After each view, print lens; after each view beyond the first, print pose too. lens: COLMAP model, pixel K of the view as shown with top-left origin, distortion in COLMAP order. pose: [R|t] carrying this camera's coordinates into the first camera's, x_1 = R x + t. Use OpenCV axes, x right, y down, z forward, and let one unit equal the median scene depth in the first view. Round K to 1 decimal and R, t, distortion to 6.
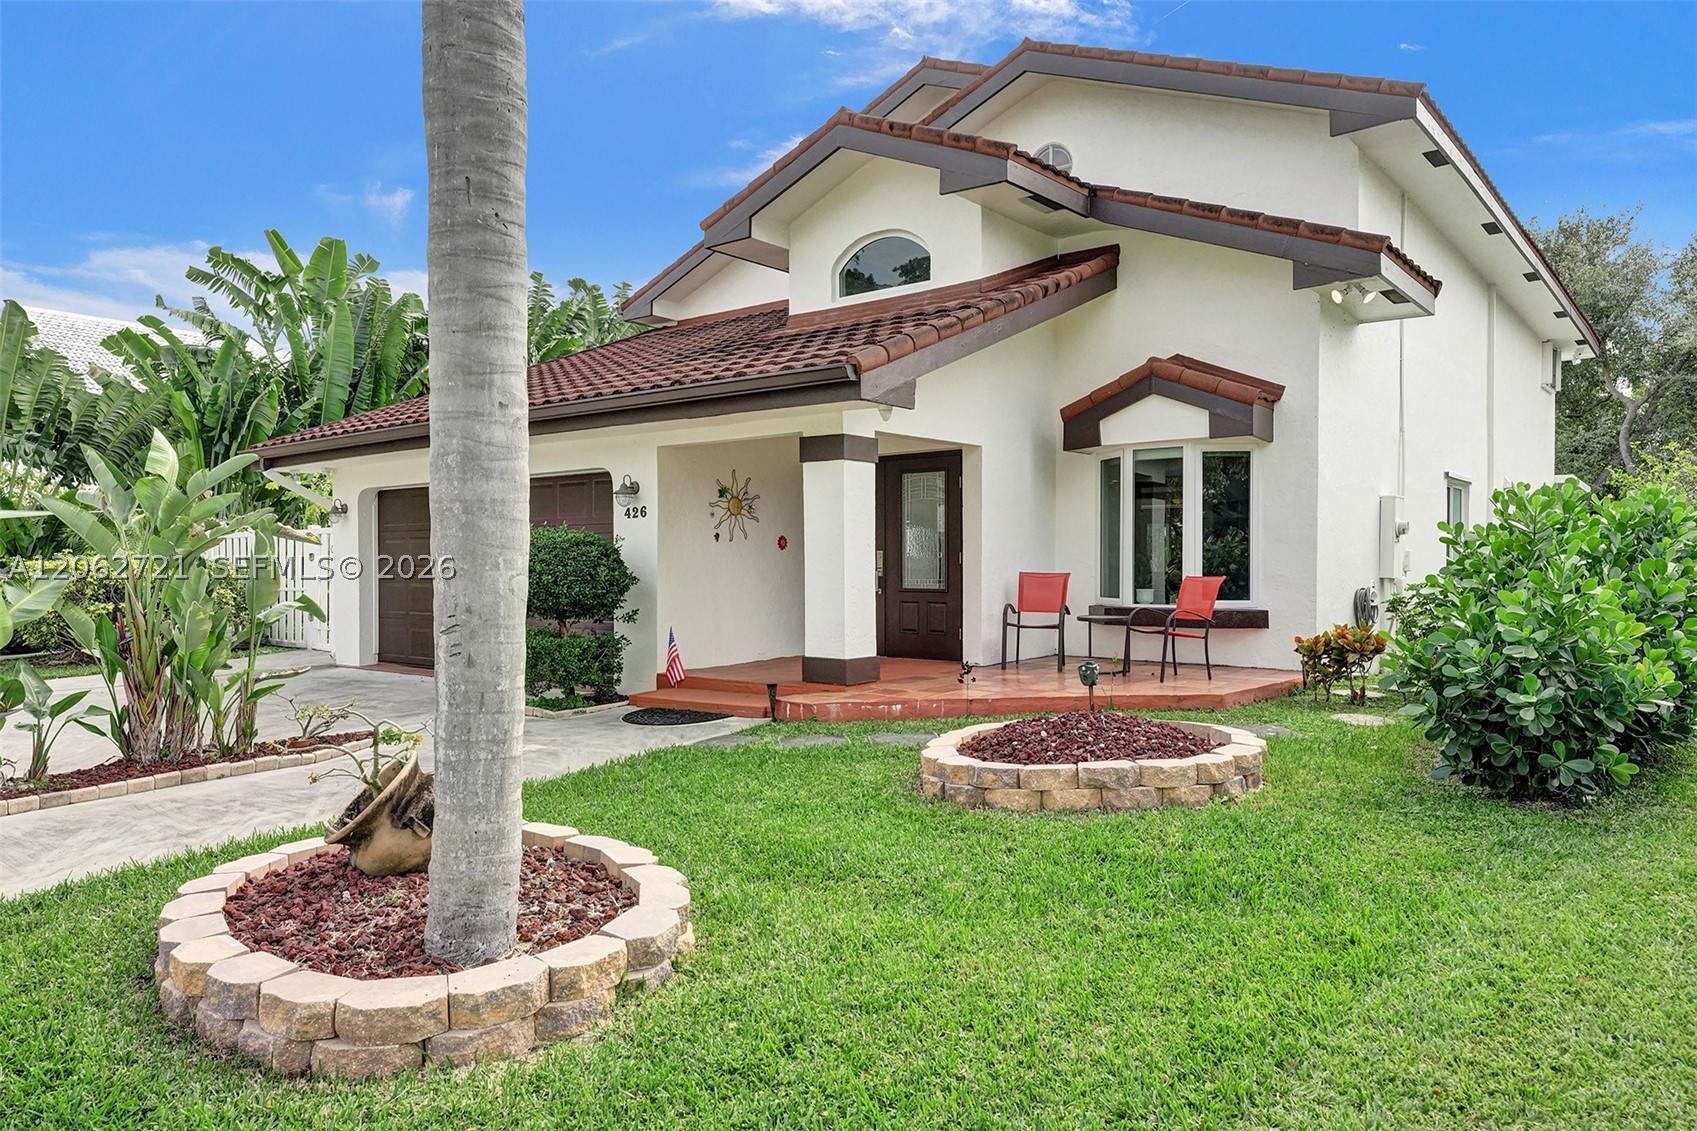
lens RADIAL K [[1114.7, 0, 847.6], [0, 1114.7, 568.7], [0, 0, 1]] dist [0.023264, -0.000699]
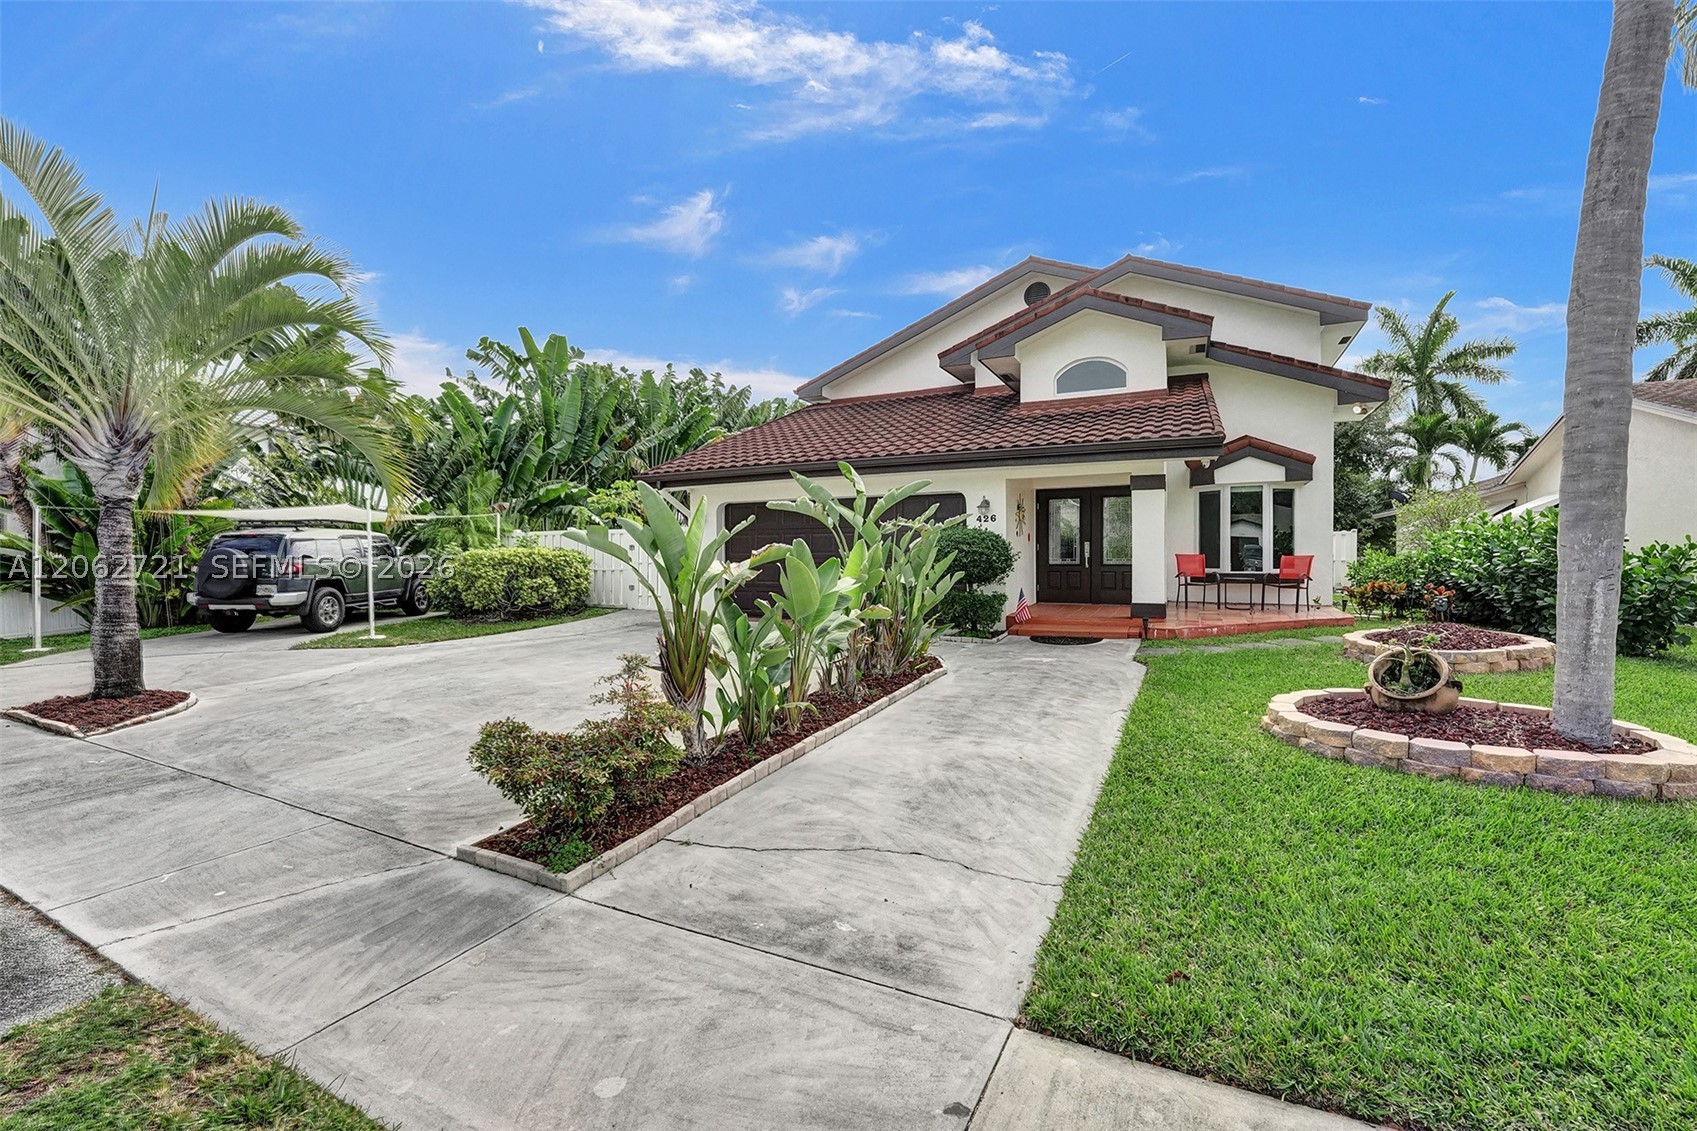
lens RADIAL K [[702.5, 0, 850.0], [0, 702.5, 554.1], [0, 0, 1]] dist [-0.015081, -0.000046]
pose [[0.977770, -0.001485, 0.209676, -0.560395], [0.002749, 0.999980, -0.005739, 0.006791], [-0.209664, 0.006187, 0.977754, 0.026401]]
